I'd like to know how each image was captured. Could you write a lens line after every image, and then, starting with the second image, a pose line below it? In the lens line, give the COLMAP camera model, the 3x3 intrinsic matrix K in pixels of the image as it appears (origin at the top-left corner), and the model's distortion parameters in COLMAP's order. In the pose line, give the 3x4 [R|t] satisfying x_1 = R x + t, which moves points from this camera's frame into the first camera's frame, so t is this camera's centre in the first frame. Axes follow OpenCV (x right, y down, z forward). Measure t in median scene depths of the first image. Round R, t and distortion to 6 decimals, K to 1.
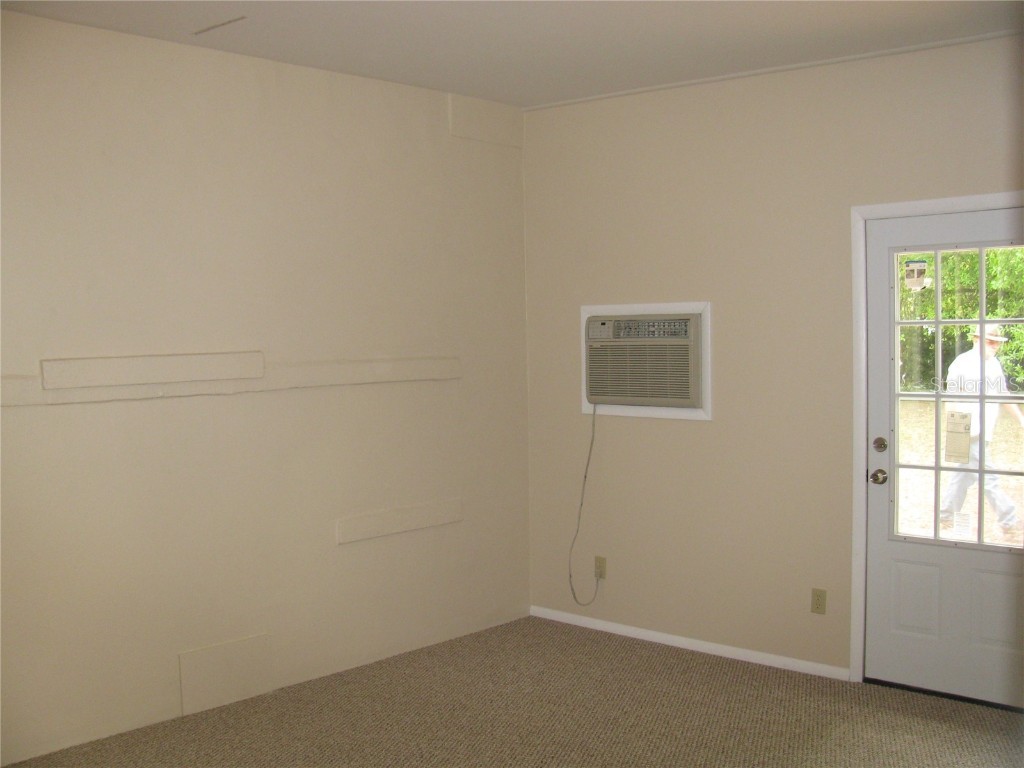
lens RADIAL K [[1074.7, 0, 515.9], [0, 1074.7, 384.8], [0, 0, 1]] dist [-0.155708, 0.000000]
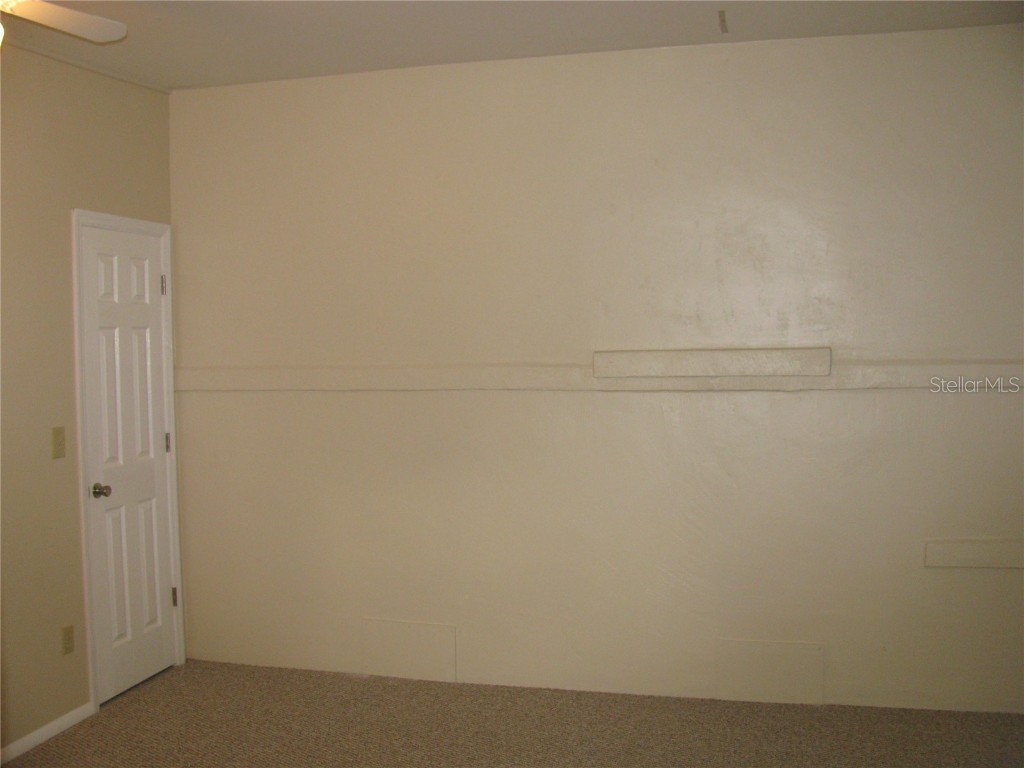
lens RADIAL K [[1074.7, 0, 512.2], [0, 1074.7, 383.3], [0, 0, 1]] dist [-0.155708, 0.000000]
pose [[0.444021, 0.043814, -0.894944, 0.480272], [-0.036074, 0.998868, 0.031004, -0.018628], [0.895290, 0.018517, 0.445099, 0.326150]]
